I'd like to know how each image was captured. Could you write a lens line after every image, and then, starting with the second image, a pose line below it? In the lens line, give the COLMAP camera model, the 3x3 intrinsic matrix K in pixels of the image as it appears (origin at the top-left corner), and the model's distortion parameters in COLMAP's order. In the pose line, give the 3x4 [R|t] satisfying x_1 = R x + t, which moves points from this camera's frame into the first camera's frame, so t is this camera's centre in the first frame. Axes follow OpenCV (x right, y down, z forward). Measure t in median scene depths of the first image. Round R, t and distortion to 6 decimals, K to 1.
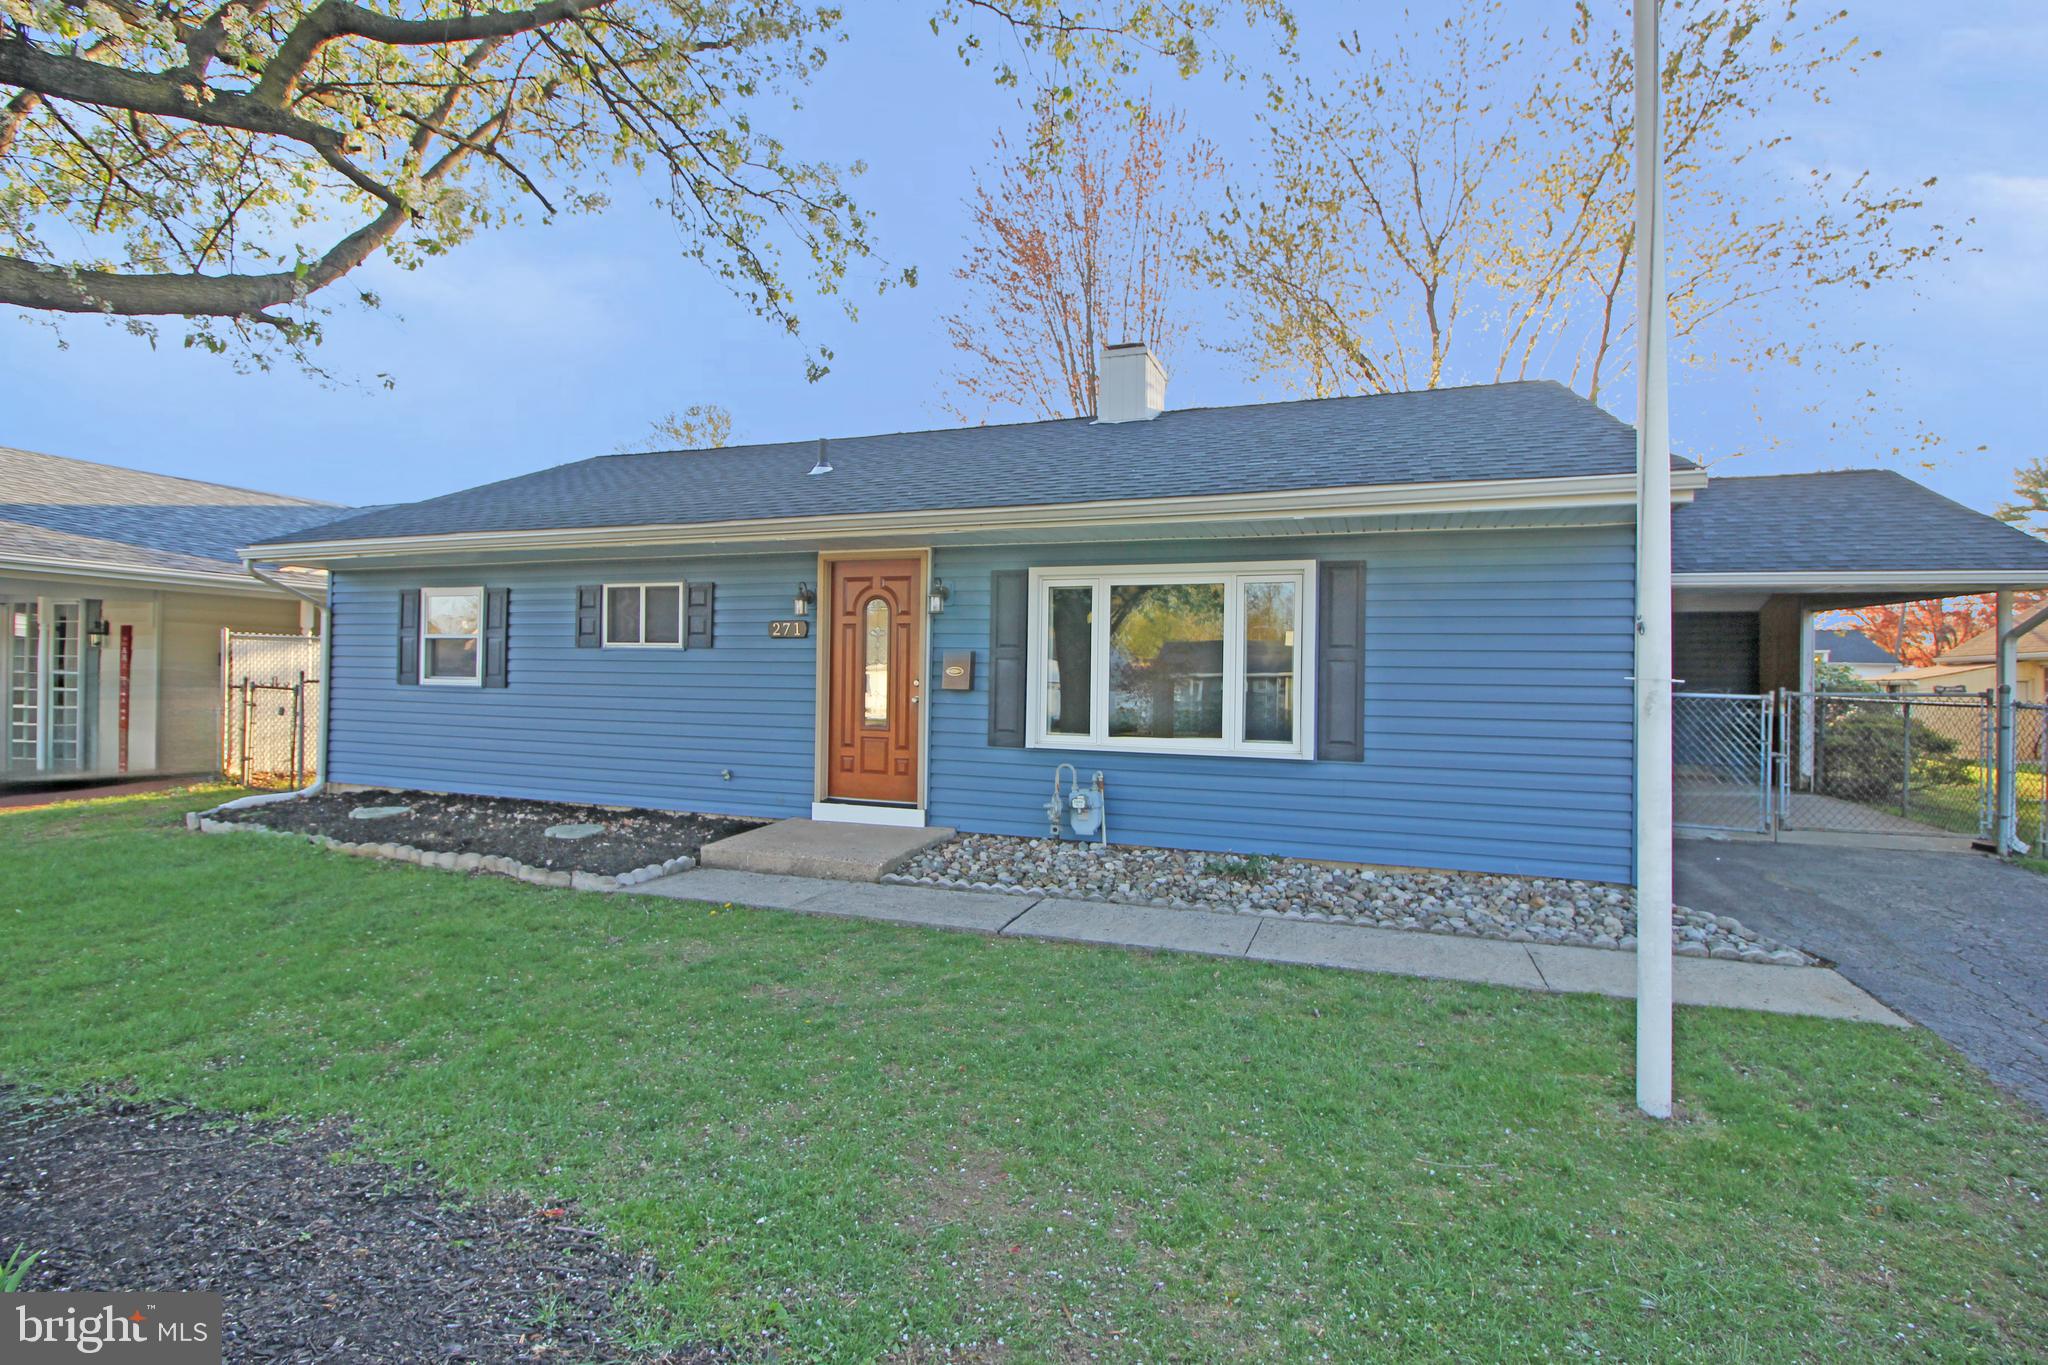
lens RADIAL K [[960.1, 0, 1029.0], [0, 960.1, 683.0], [0, 0, 1]] dist [-0.003792, -0.000775]
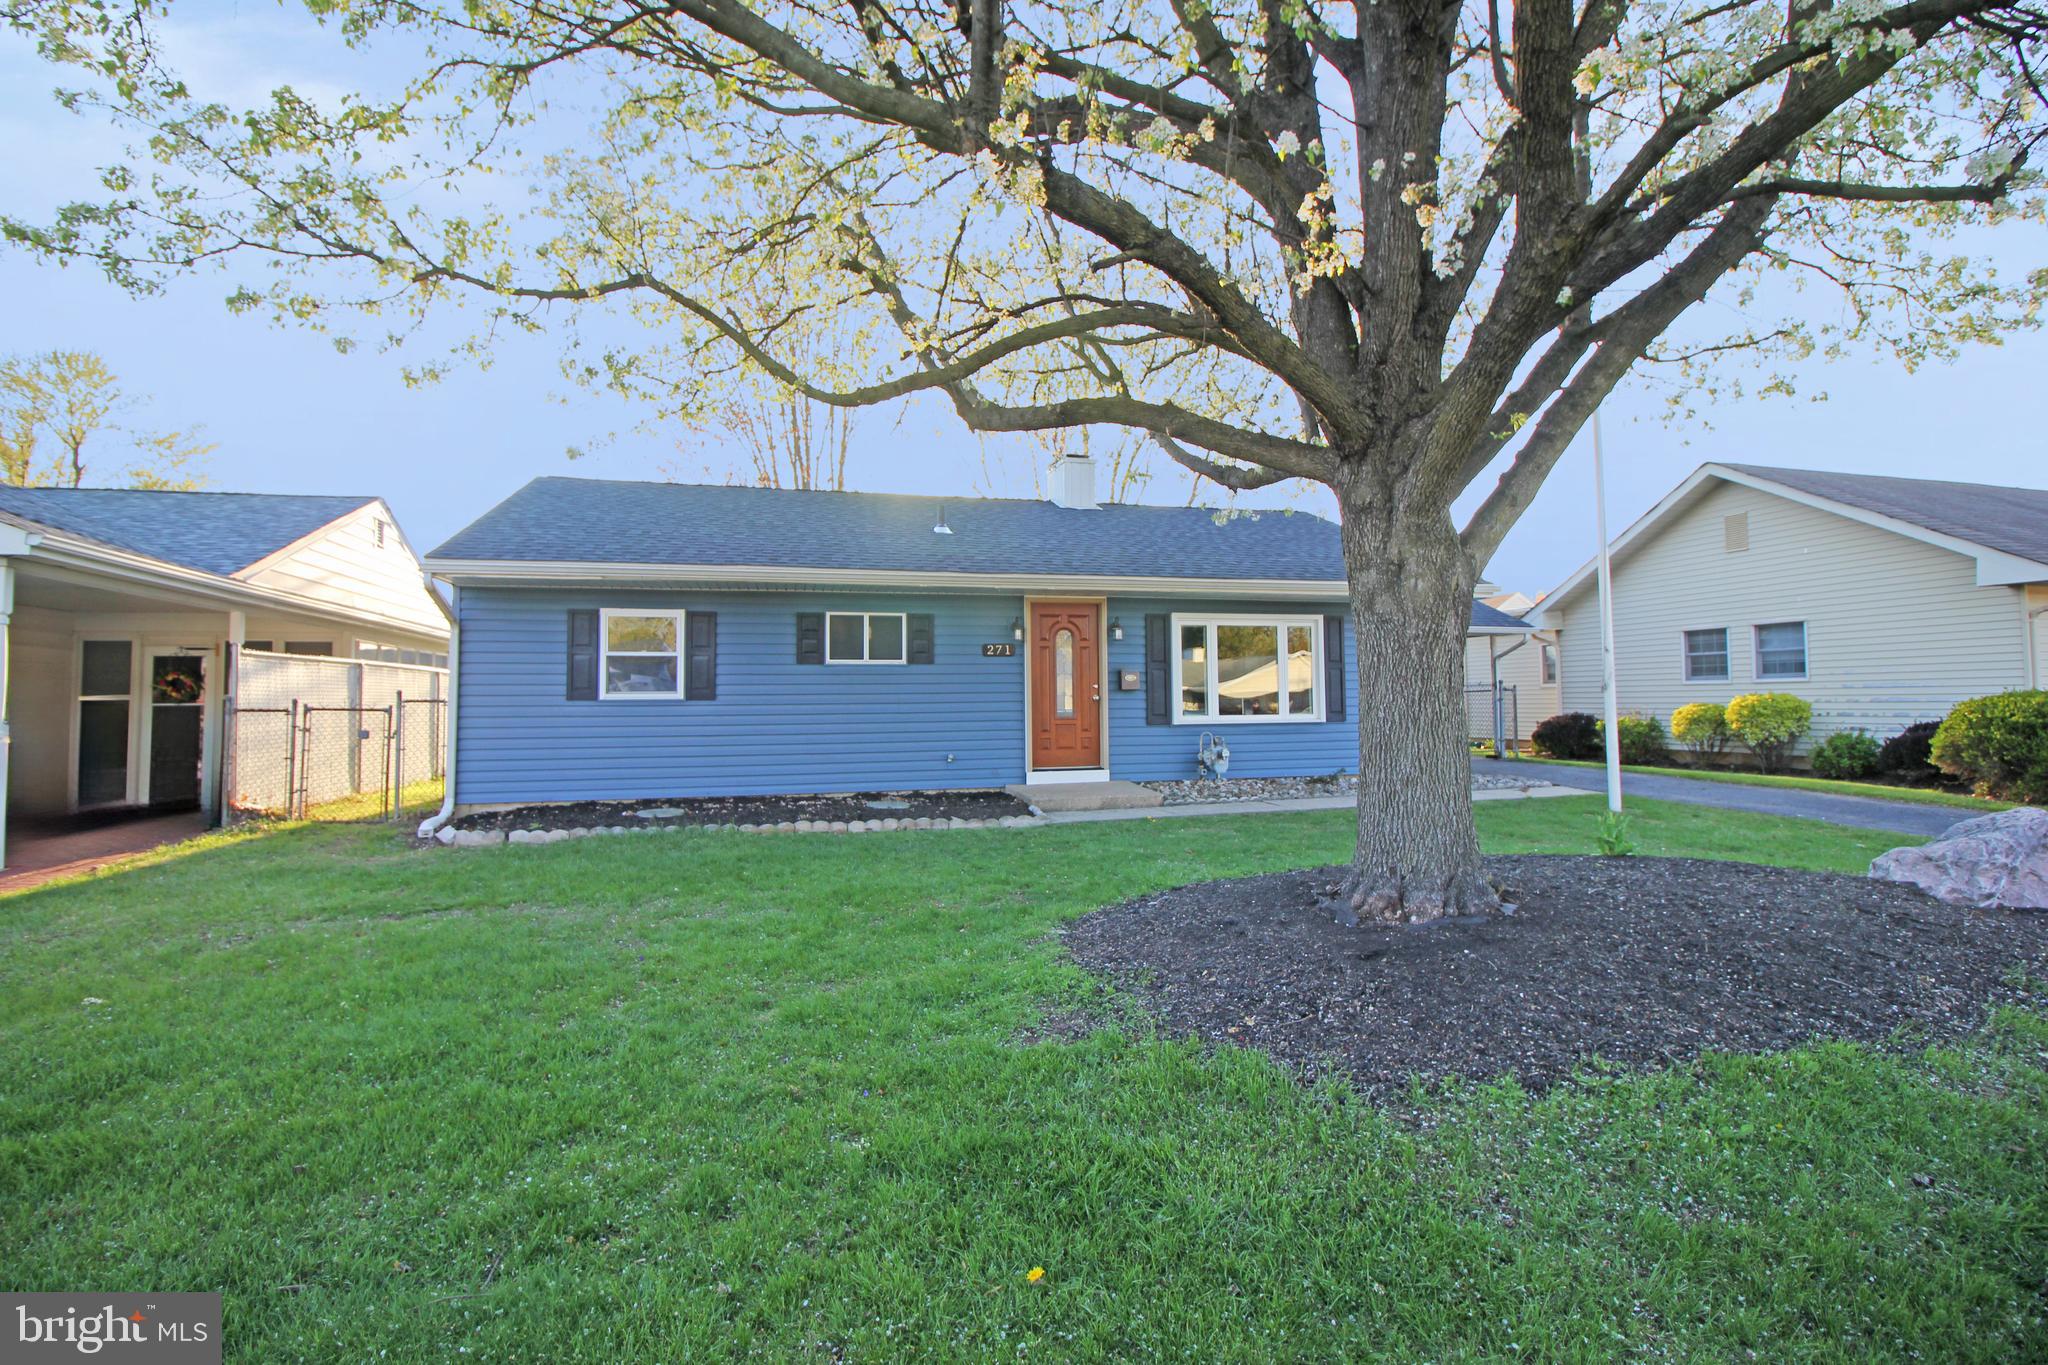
lens RADIAL K [[960.1, 0, 1013.6], [0, 960.1, 669.0], [0, 0, 1]] dist [-0.003792, -0.000775]
pose [[0.816002, -0.006273, 0.578016, -1.038044], [0.025840, 0.999337, -0.025634, 0.007811], [-0.577472, 0.035853, 0.815623, -0.144825]]
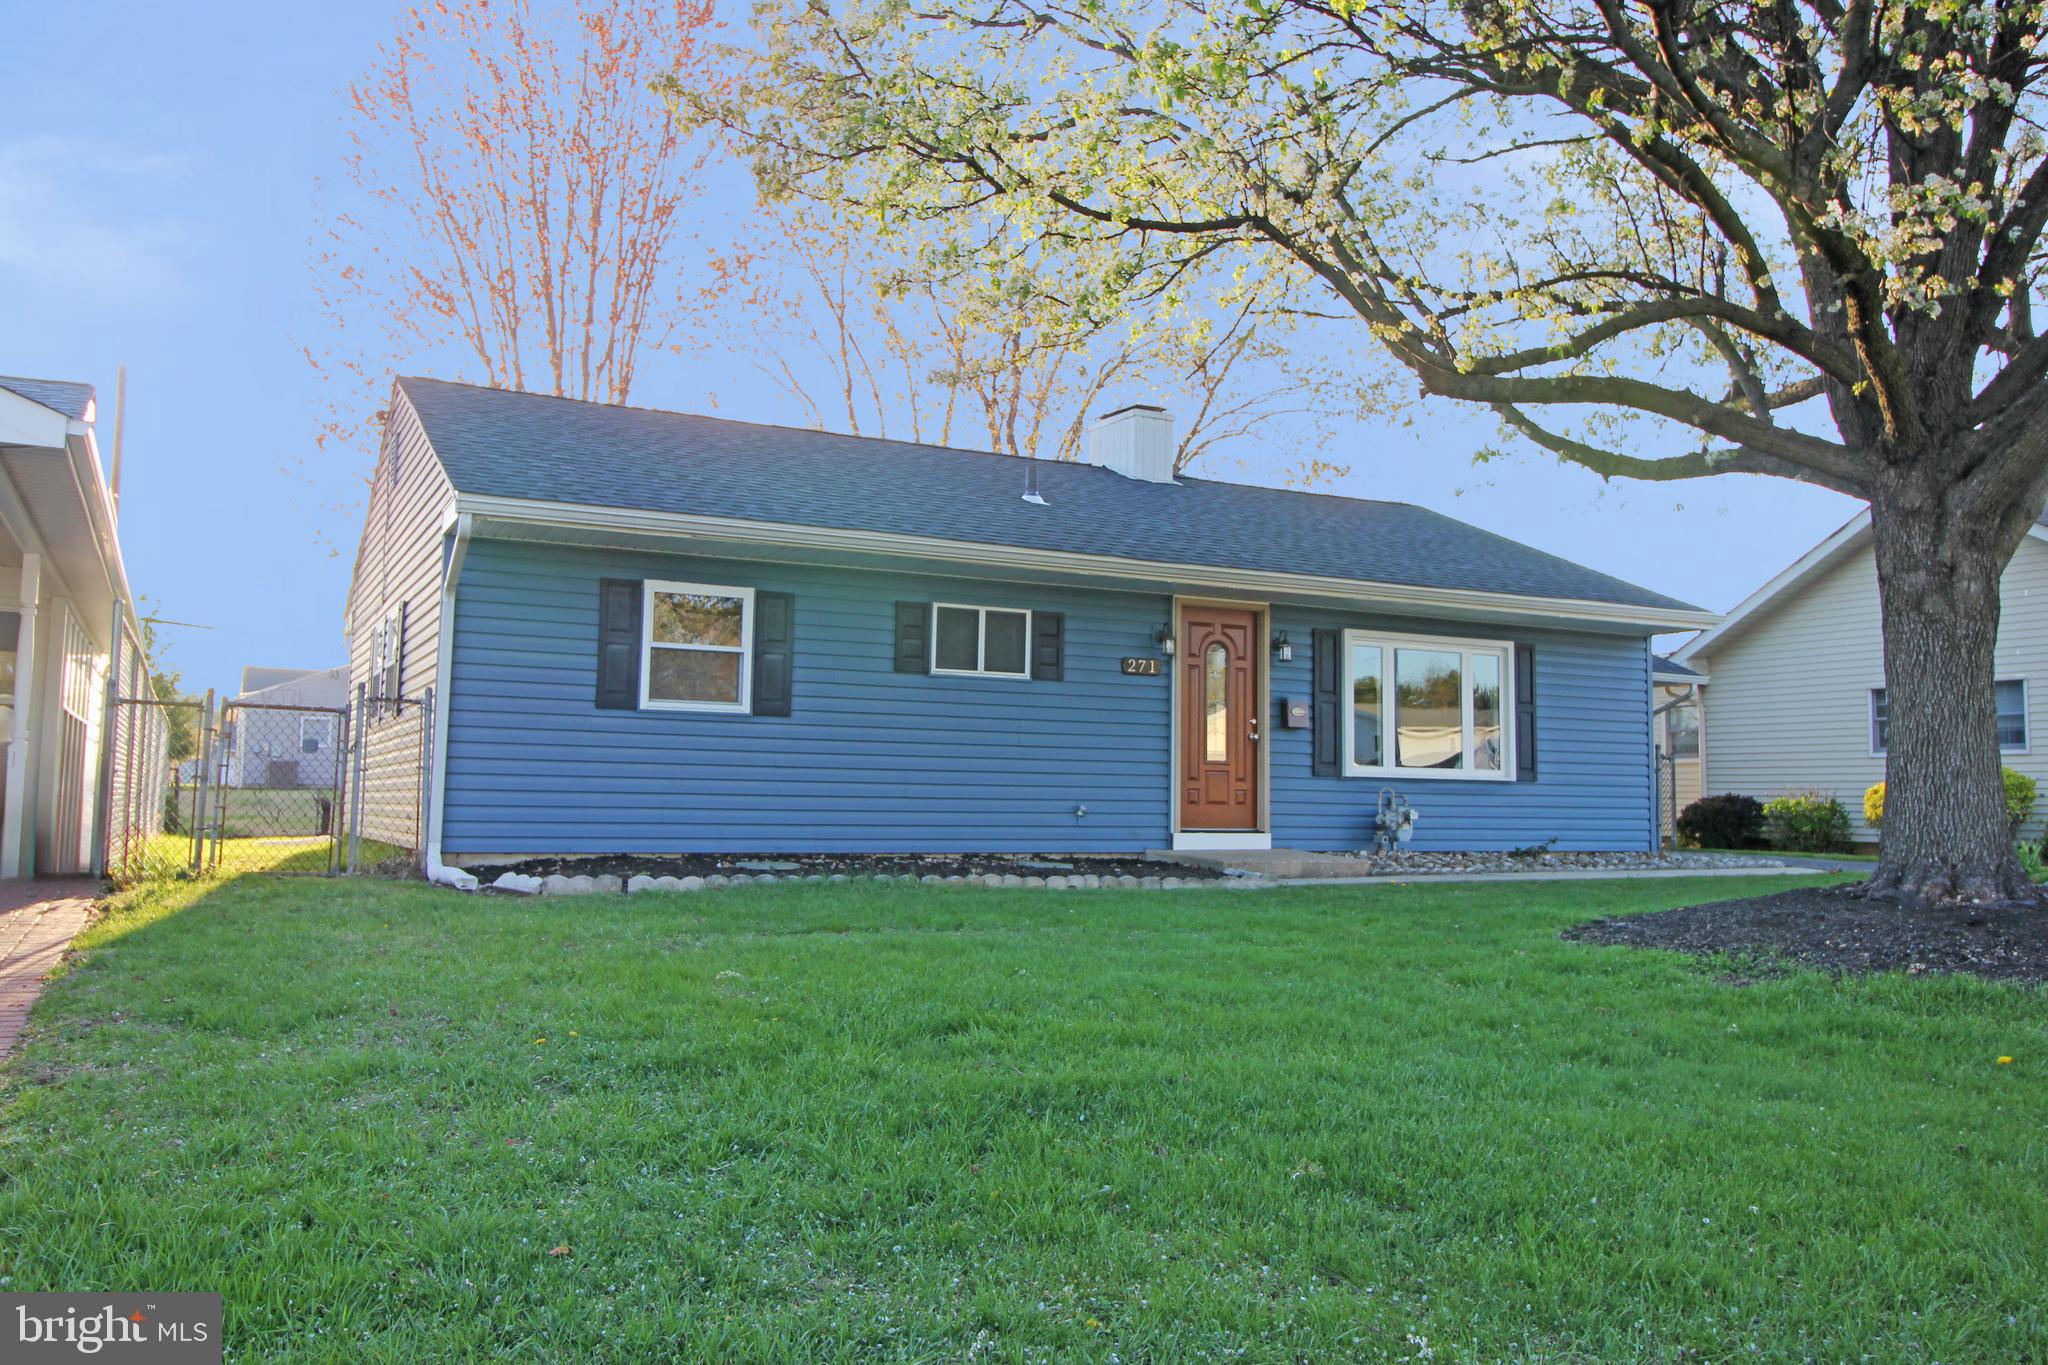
lens RADIAL K [[1628.9, 0, 1026.3], [0, 1628.9, 676.9], [0, 0, 1]] dist [0.014940, 0.005623]
pose [[0.664105, 0.050073, 0.745961, -1.632030], [-0.001278, 0.997829, -0.065842, 0.070035], [-0.747638, 0.042773, 0.662727, -0.061274]]
